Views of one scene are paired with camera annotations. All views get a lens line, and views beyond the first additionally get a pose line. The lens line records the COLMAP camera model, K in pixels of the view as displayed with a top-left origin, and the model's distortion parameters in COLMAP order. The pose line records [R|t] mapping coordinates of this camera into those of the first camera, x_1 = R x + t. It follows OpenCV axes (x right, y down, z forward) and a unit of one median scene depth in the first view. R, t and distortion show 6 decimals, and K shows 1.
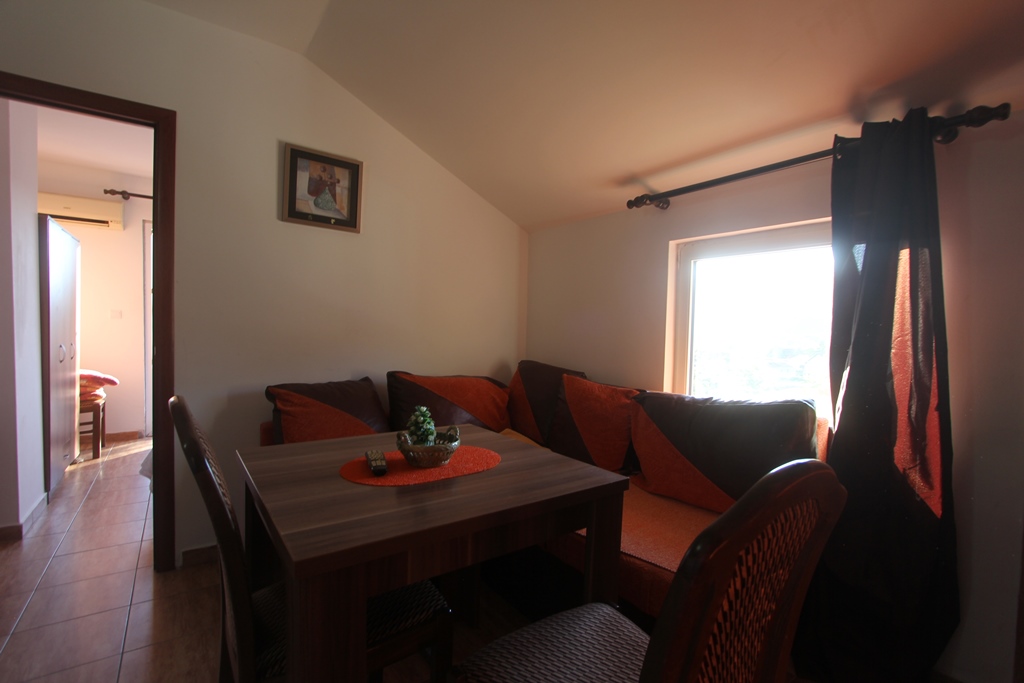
lens RADIAL K [[471.2, 0, 513.0], [0, 471.2, 339.0], [0, 0, 1]] dist [-0.015329, 0.000345]
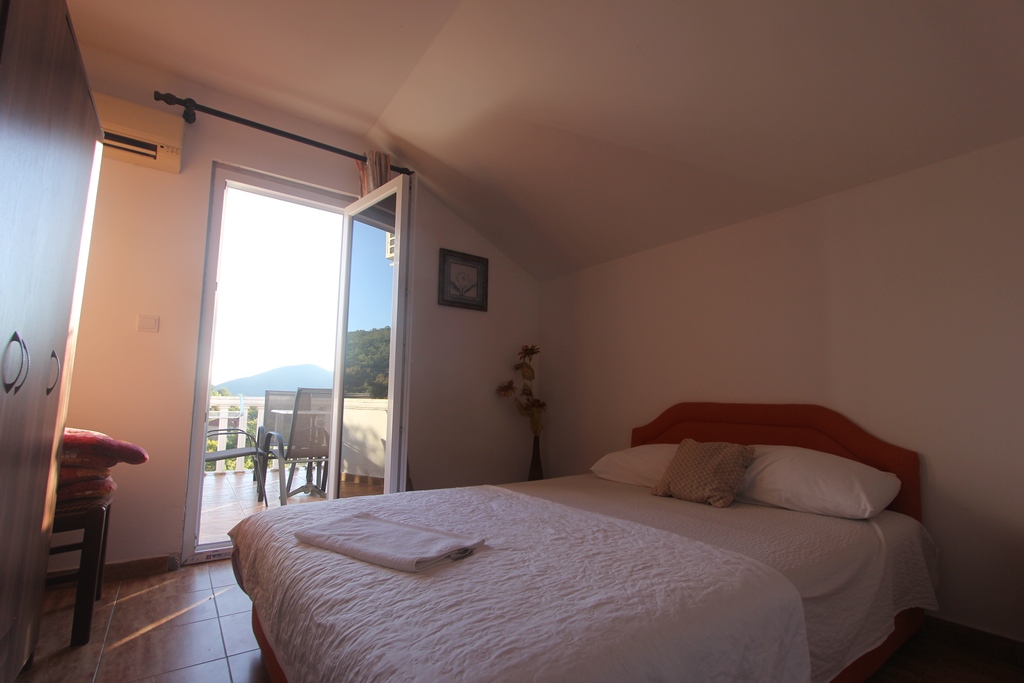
lens RADIAL K [[471.2, 0, 511.4], [0, 471.2, 343.0], [0, 0, 1]] dist [-0.015329, 0.000345]
pose [[0.999972, -0.006946, 0.002942, -0.463722], [0.007301, 0.989262, -0.145971, 0.050951], [-0.001897, 0.145988, 0.989285, 0.501487]]
